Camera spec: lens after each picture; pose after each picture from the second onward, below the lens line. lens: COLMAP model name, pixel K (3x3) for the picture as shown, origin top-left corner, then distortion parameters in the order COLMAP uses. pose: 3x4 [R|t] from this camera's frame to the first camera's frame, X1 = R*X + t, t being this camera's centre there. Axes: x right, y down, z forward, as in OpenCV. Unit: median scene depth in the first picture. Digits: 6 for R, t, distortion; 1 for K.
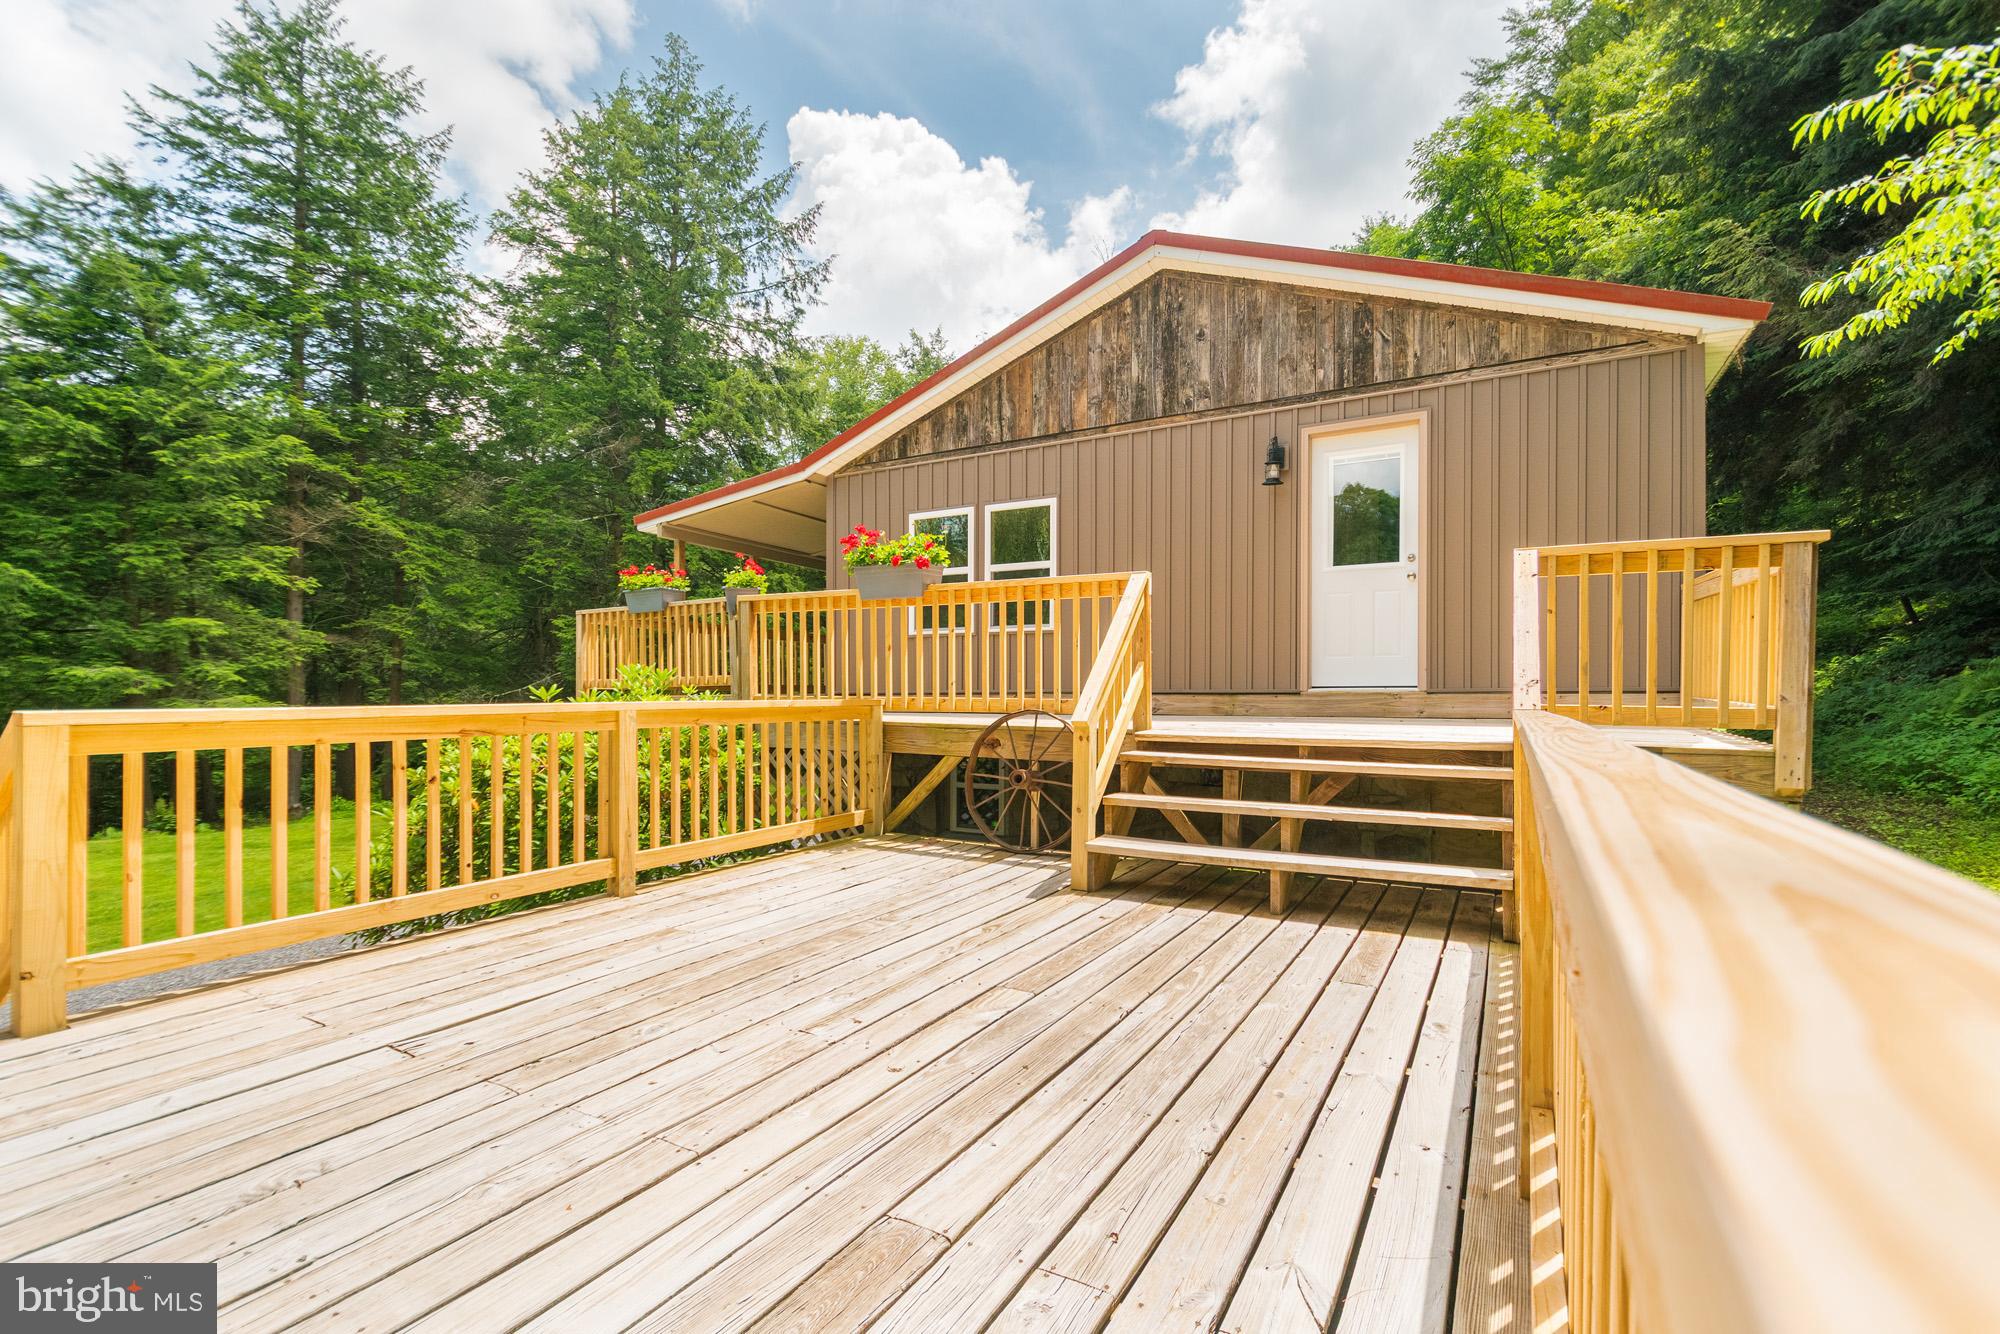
lens RADIAL K [[872.6, 0, 1014.0], [0, 872.6, 703.9], [0, 0, 1]] dist [0.002793, -0.001260]
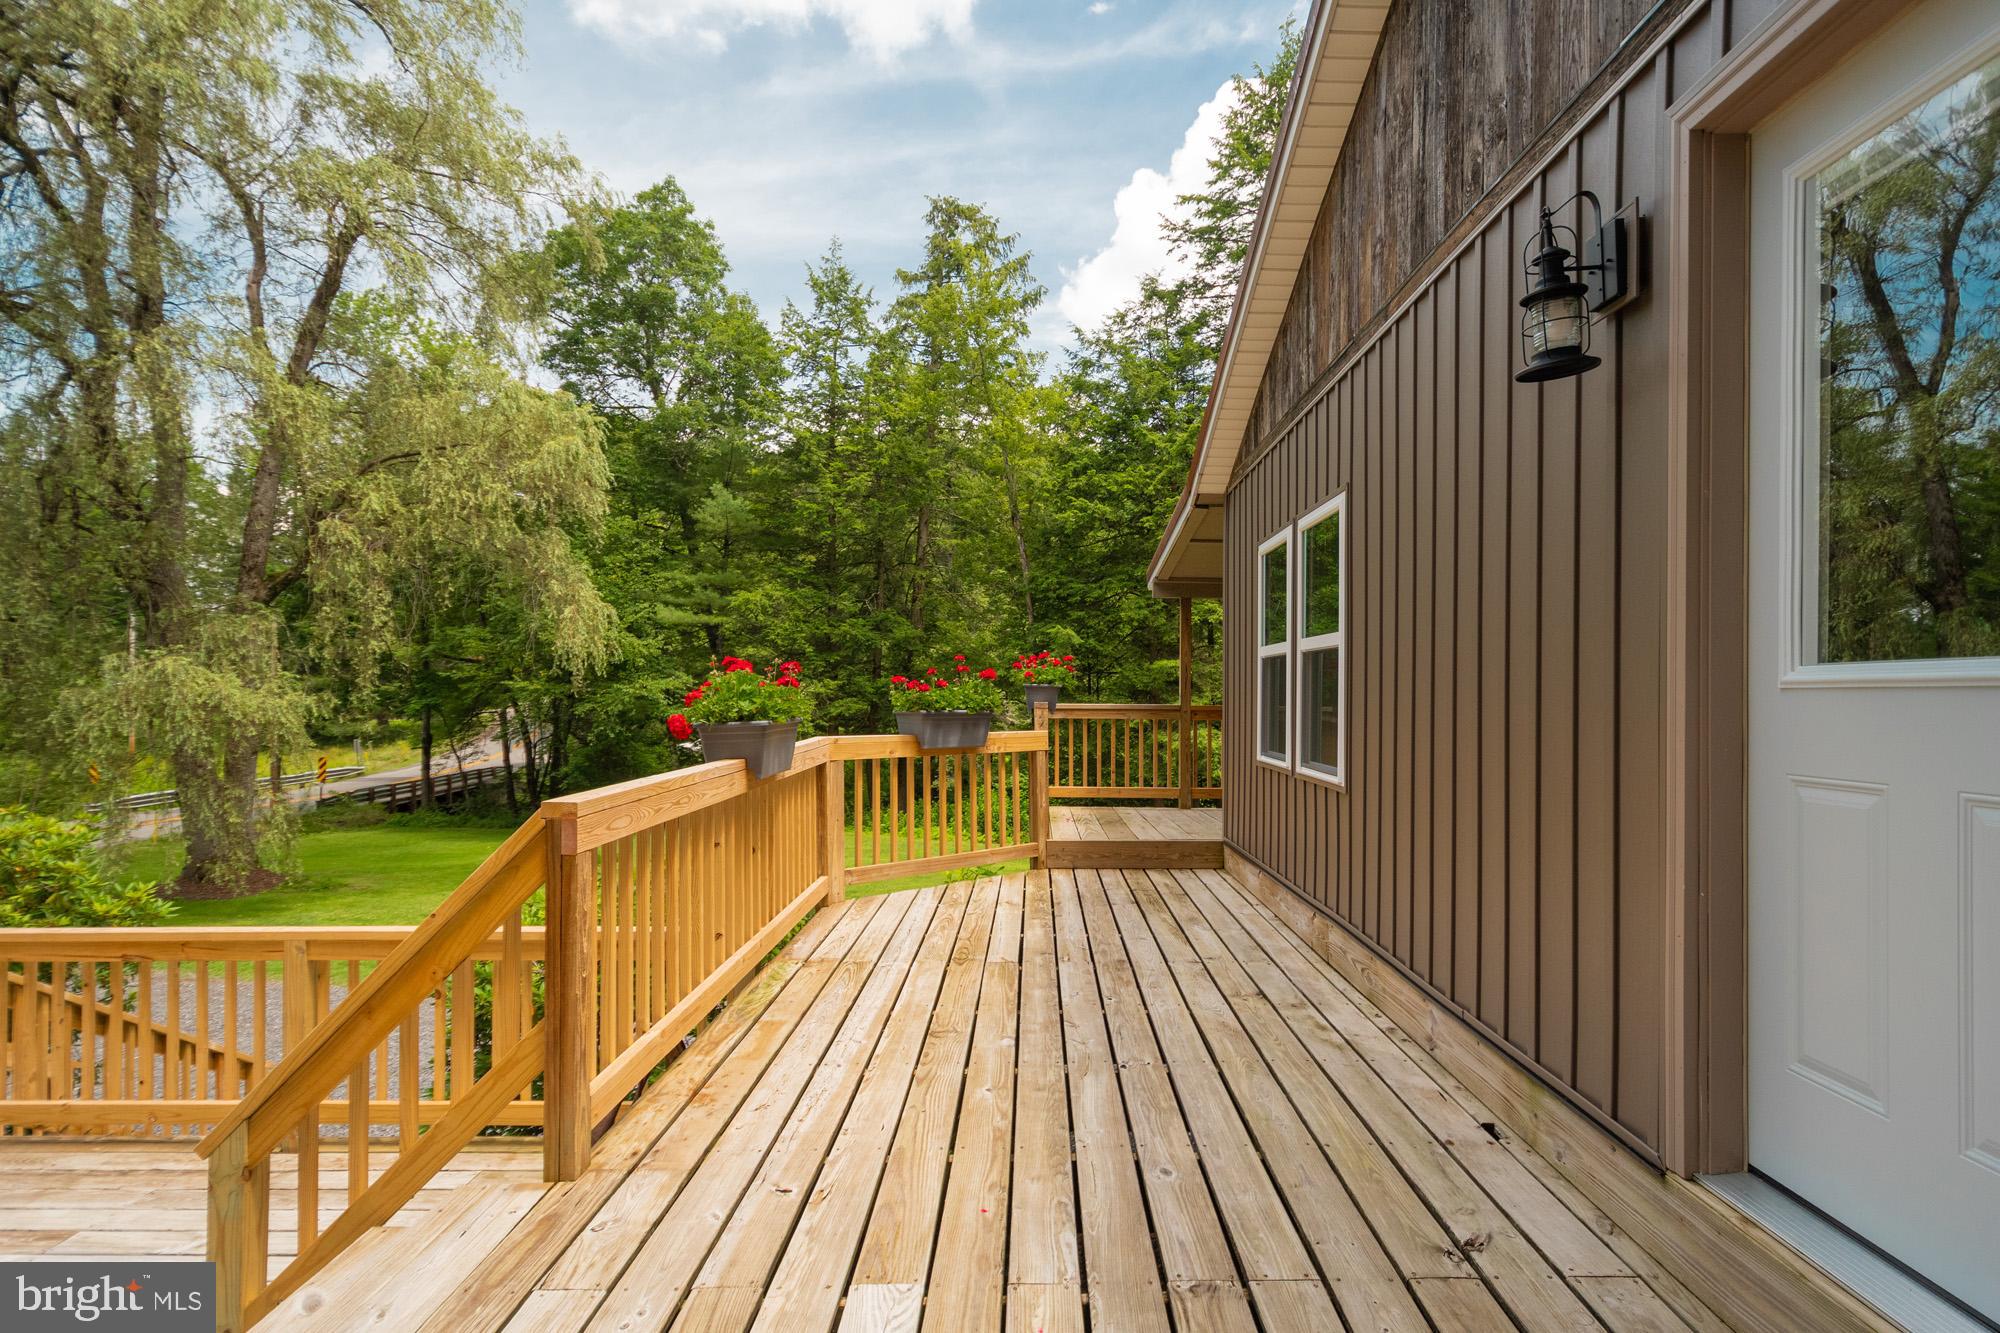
lens RADIAL K [[1036.4, 0, 1025.1], [0, 1036.4, 705.5], [0, 0, 1]] dist [-0.000380, -0.000083]
pose [[0.486280, 0.007257, -0.873773, 0.433923], [-0.011632, 0.999931, 0.001831, -0.124823], [0.873725, 0.009273, 0.486331, 0.598010]]
